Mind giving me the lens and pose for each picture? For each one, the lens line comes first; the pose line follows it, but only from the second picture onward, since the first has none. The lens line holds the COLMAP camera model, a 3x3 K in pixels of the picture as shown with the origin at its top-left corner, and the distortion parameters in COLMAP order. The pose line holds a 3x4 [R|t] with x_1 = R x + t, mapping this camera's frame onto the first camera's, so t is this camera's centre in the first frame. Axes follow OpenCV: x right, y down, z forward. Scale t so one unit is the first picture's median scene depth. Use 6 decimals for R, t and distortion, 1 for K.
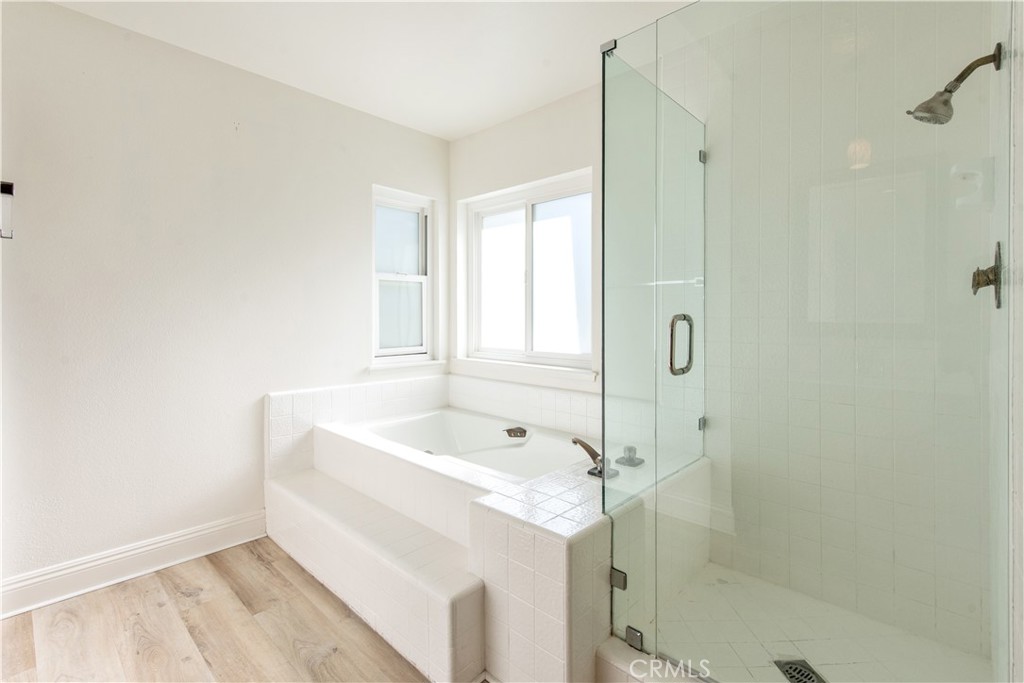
lens RADIAL K [[465.9, 0, 514.2], [0, 465.9, 317.6], [0, 0, 1]] dist [0.001223, 0.000025]
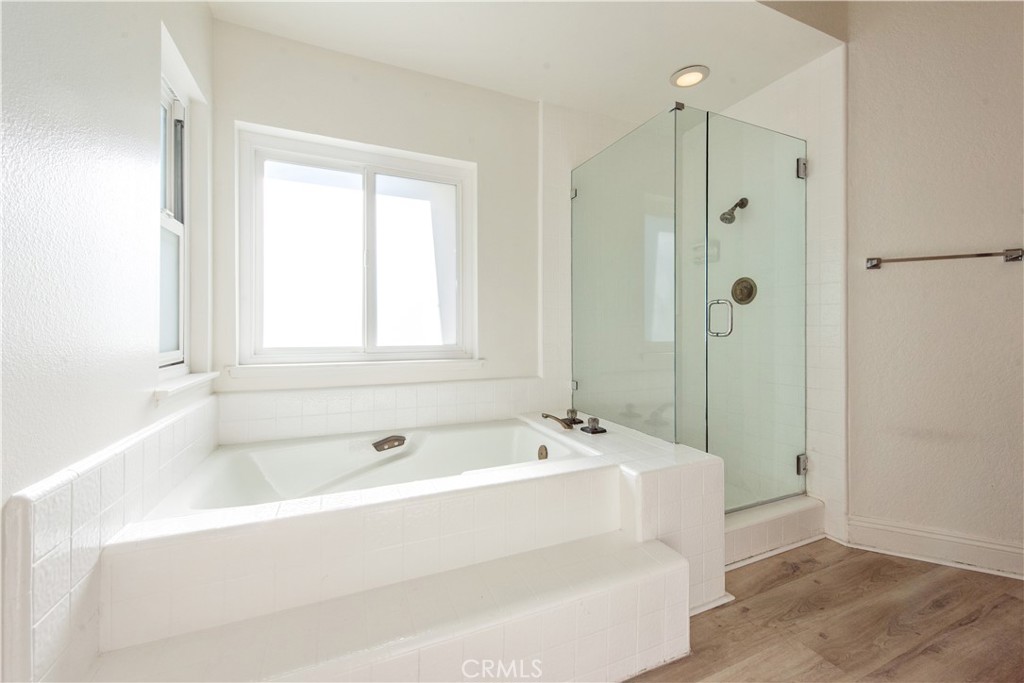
lens RADIAL K [[409.1, 0, 513.6], [0, 409.1, 333.2], [0, 0, 1]] dist [0.002688, -0.000460]
pose [[0.384577, -0.006512, 0.923070, -0.555152], [0.007916, 0.999962, 0.003756, 0.047312], [-0.923059, 0.005862, 0.384614, 0.489858]]
